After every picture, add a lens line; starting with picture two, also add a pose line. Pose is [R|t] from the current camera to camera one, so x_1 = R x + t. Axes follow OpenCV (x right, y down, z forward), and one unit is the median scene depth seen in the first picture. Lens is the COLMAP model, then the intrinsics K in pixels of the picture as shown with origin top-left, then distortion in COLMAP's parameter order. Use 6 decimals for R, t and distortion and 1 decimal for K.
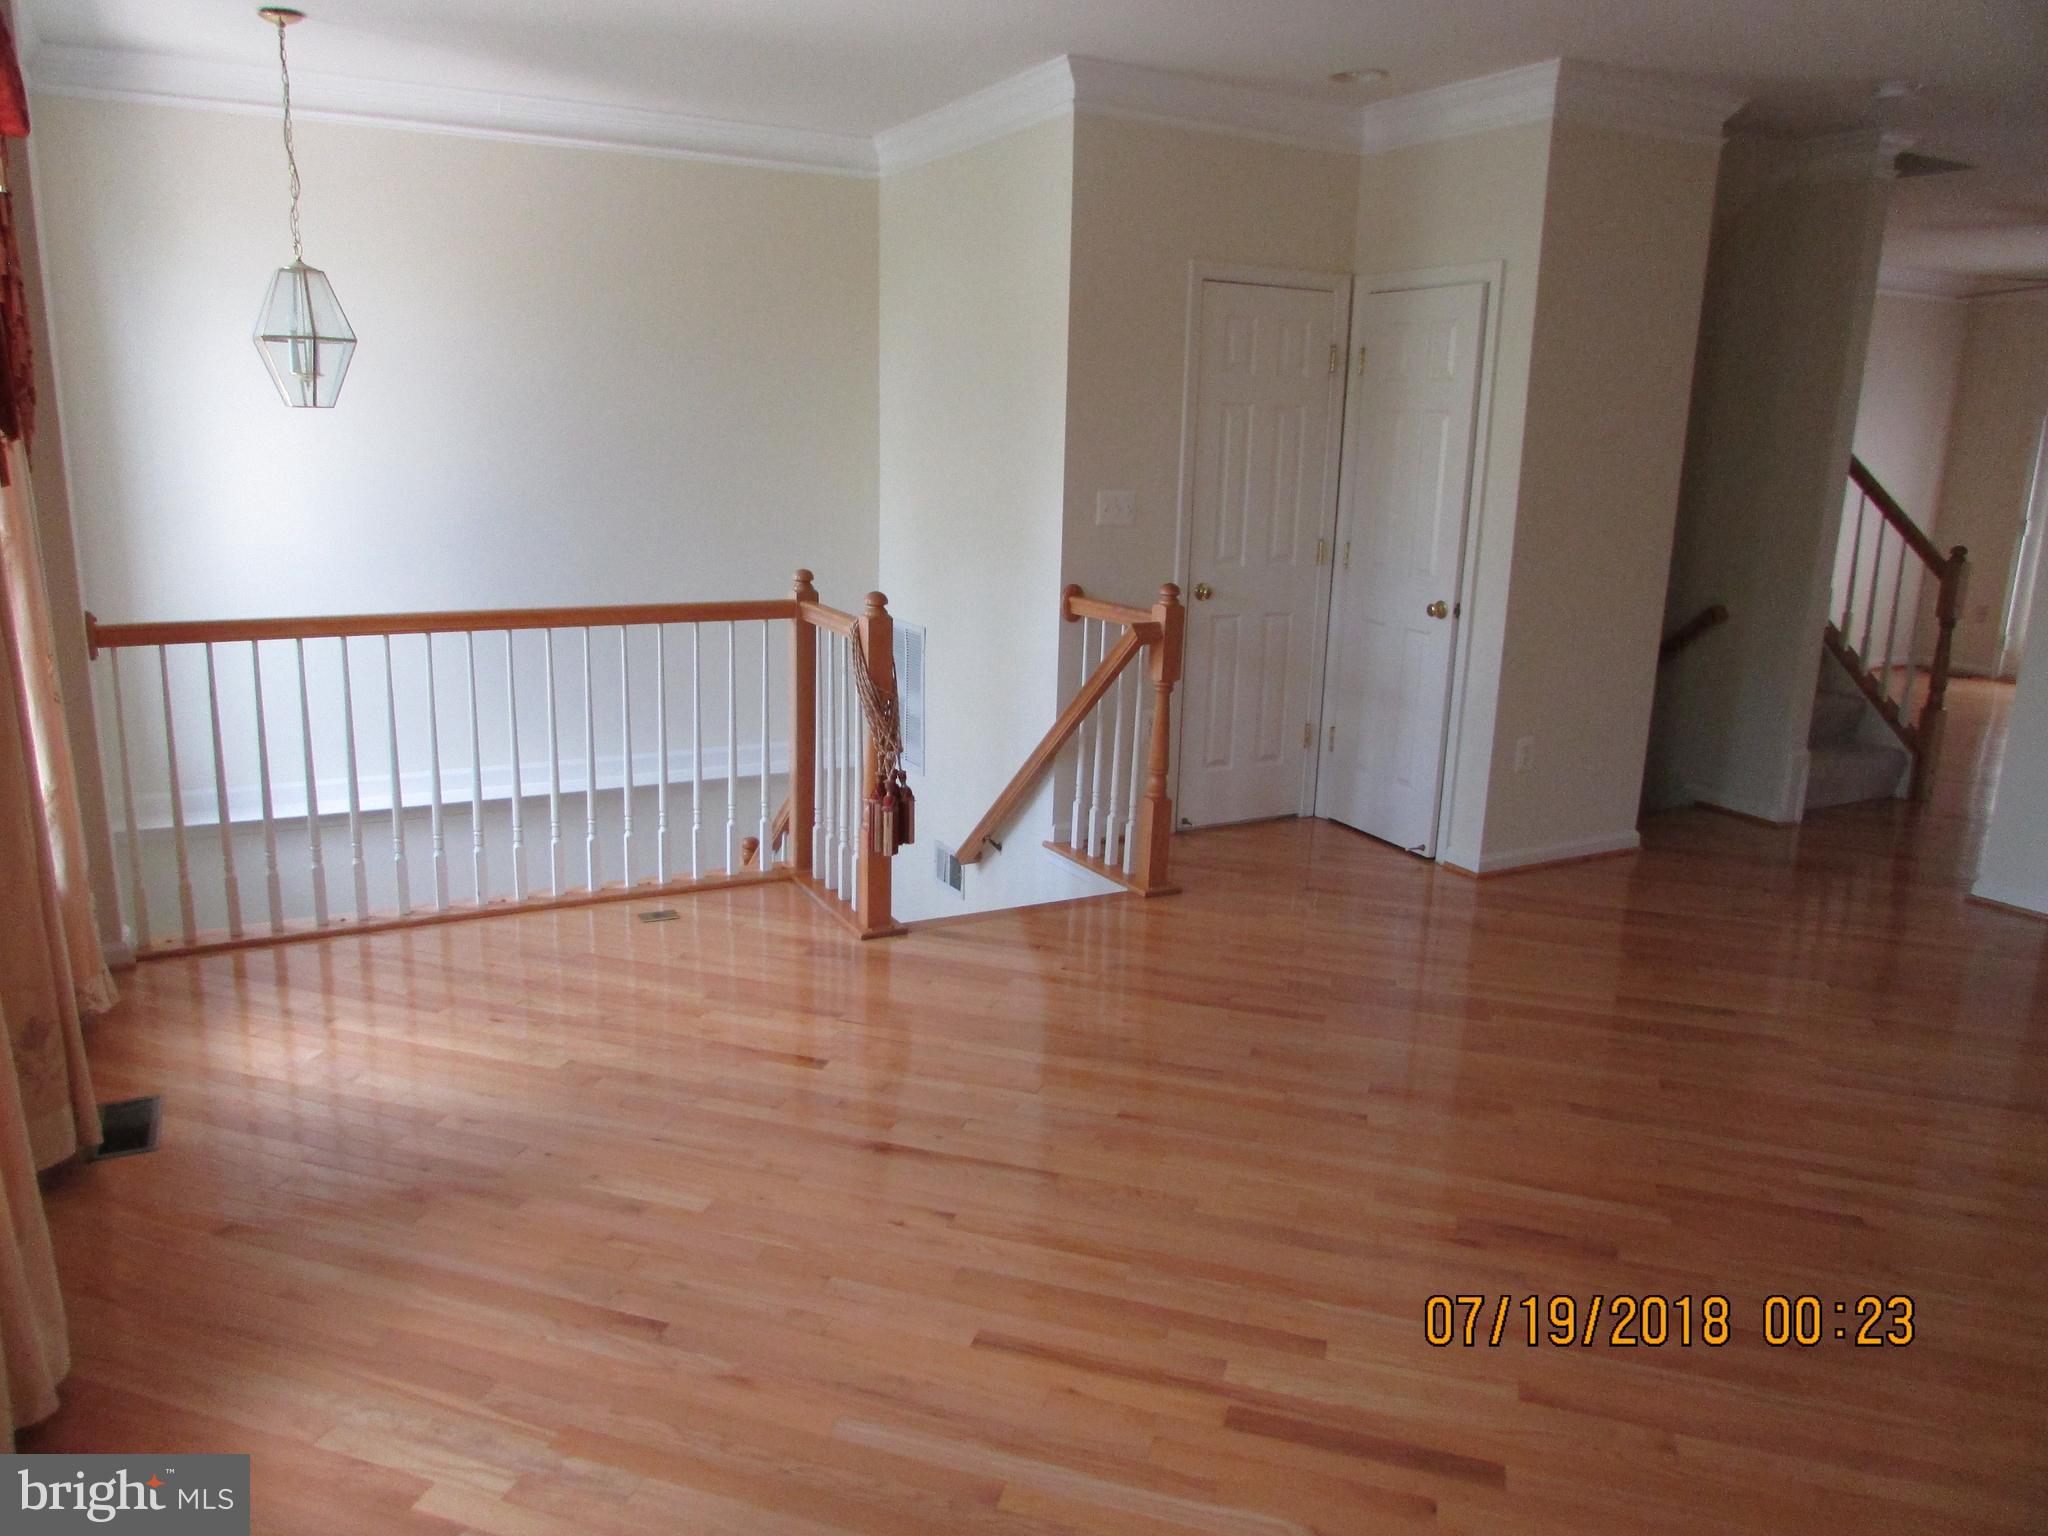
lens RADIAL K [[1451.8, 0, 1024.0], [0, 1451.8, 768.0], [0, 0, 1]] dist [-0.003838, 0.000277]
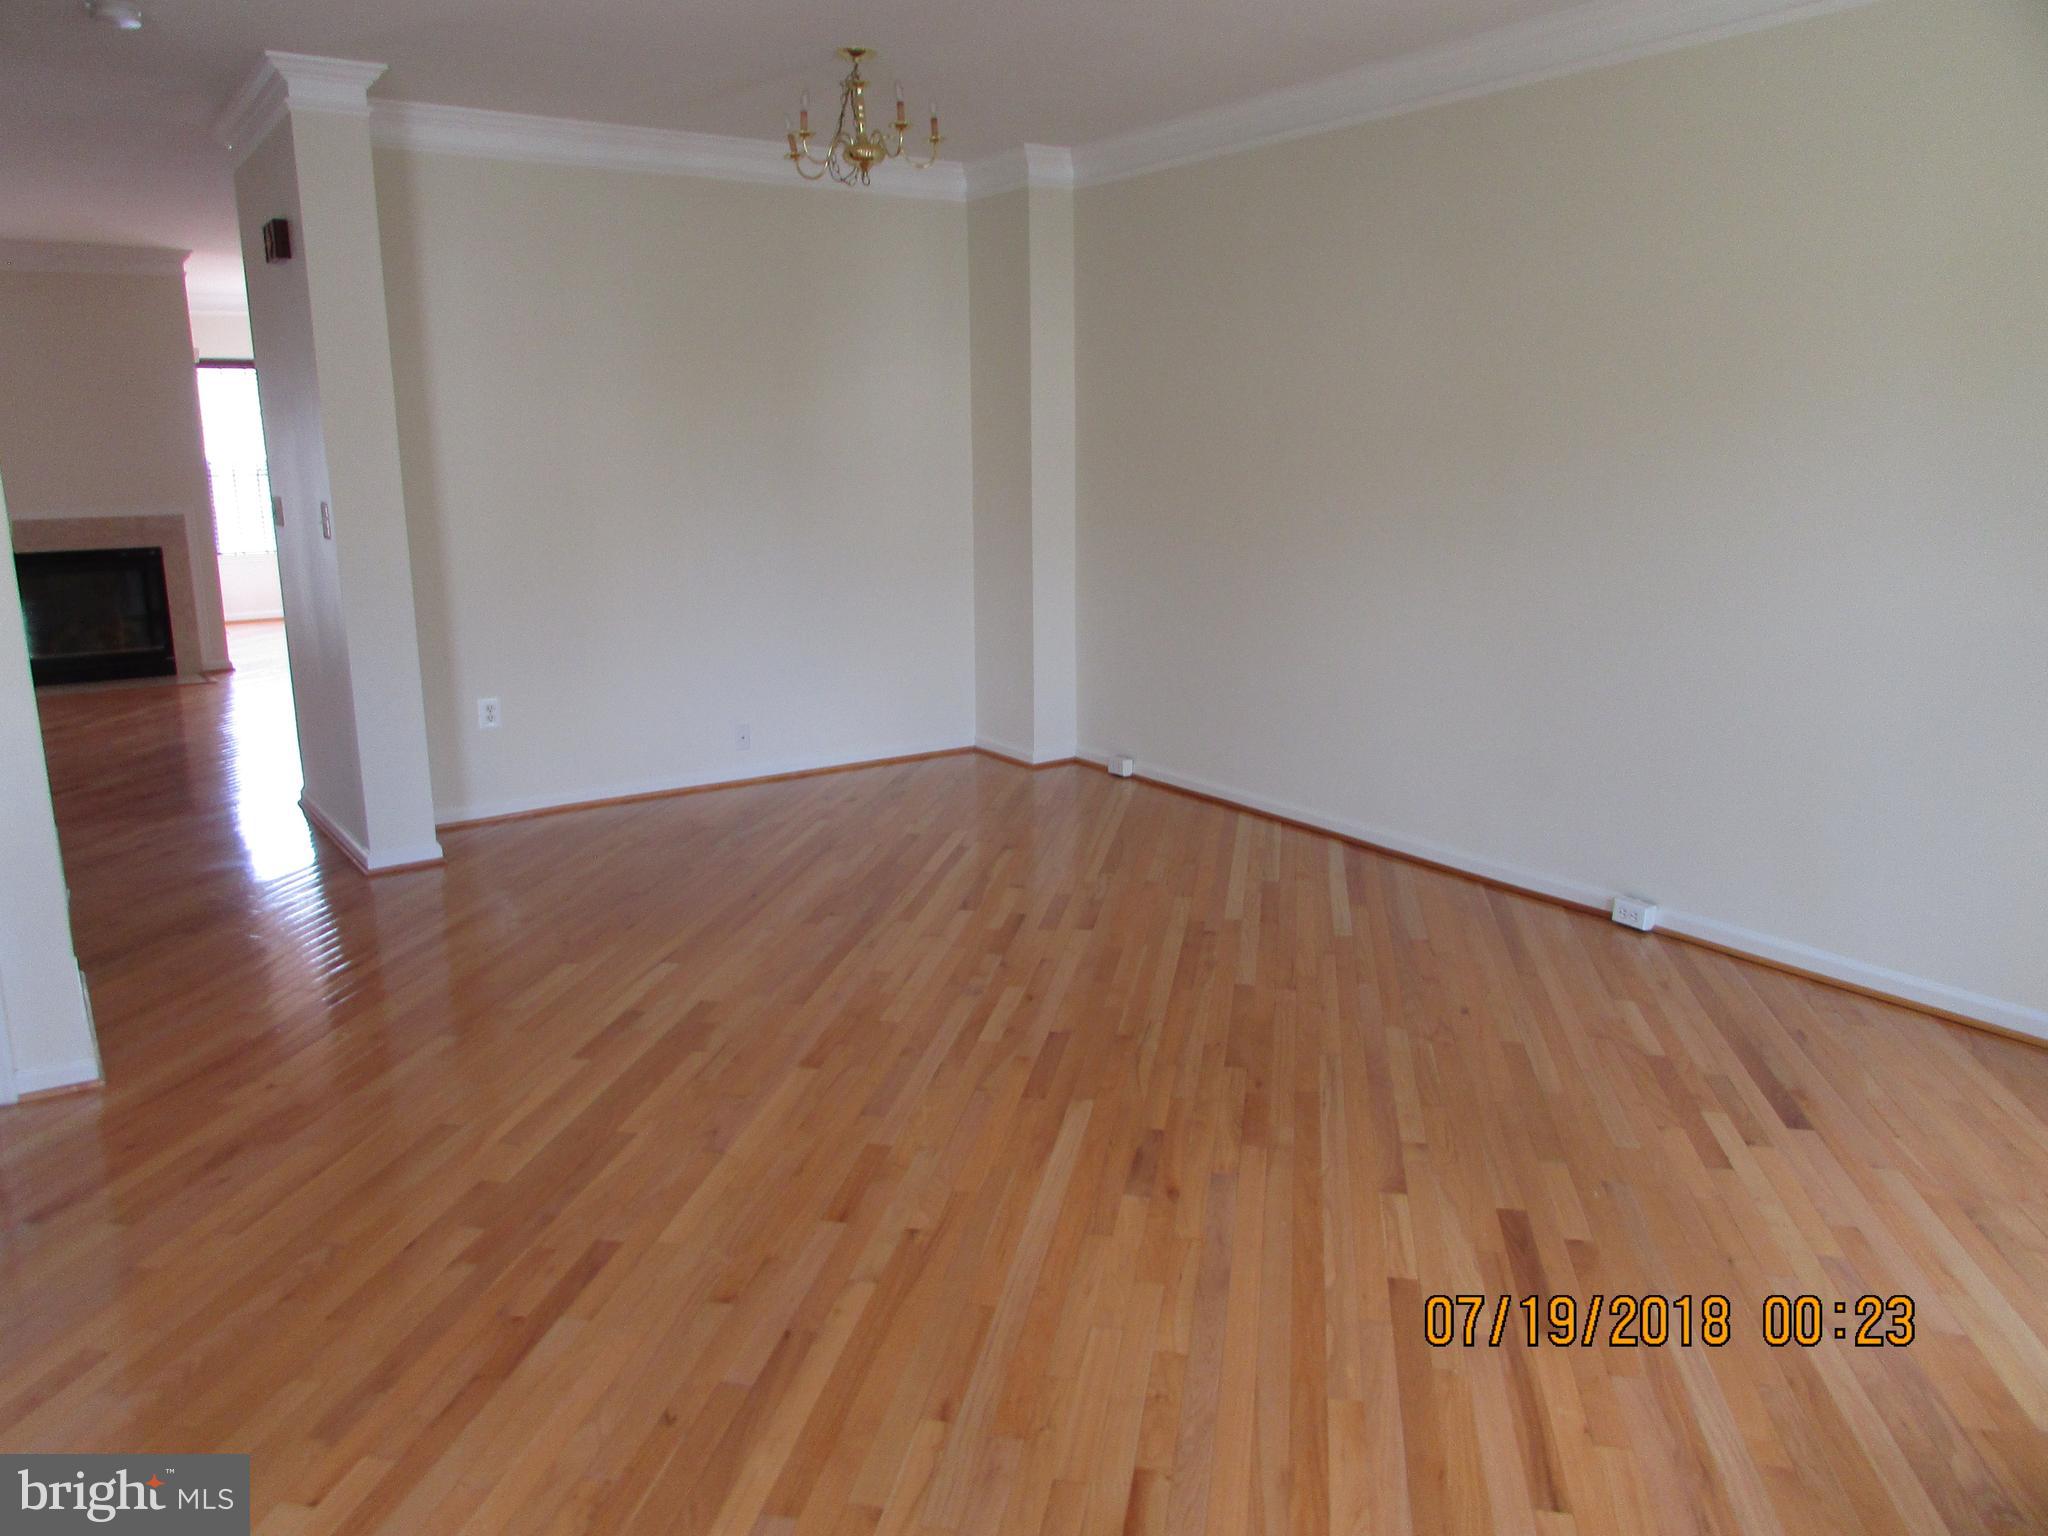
lens RADIAL K [[1451.8, 0, 1024.0], [0, 1451.8, 768.0], [0, 0, 1]] dist [-0.003838, 0.000277]
pose [[-0.102567, -0.243089, 0.964566, -0.562360], [0.233061, 0.936816, 0.260878, -0.228486], [-0.967038, 0.251560, -0.039432, 1.010876]]
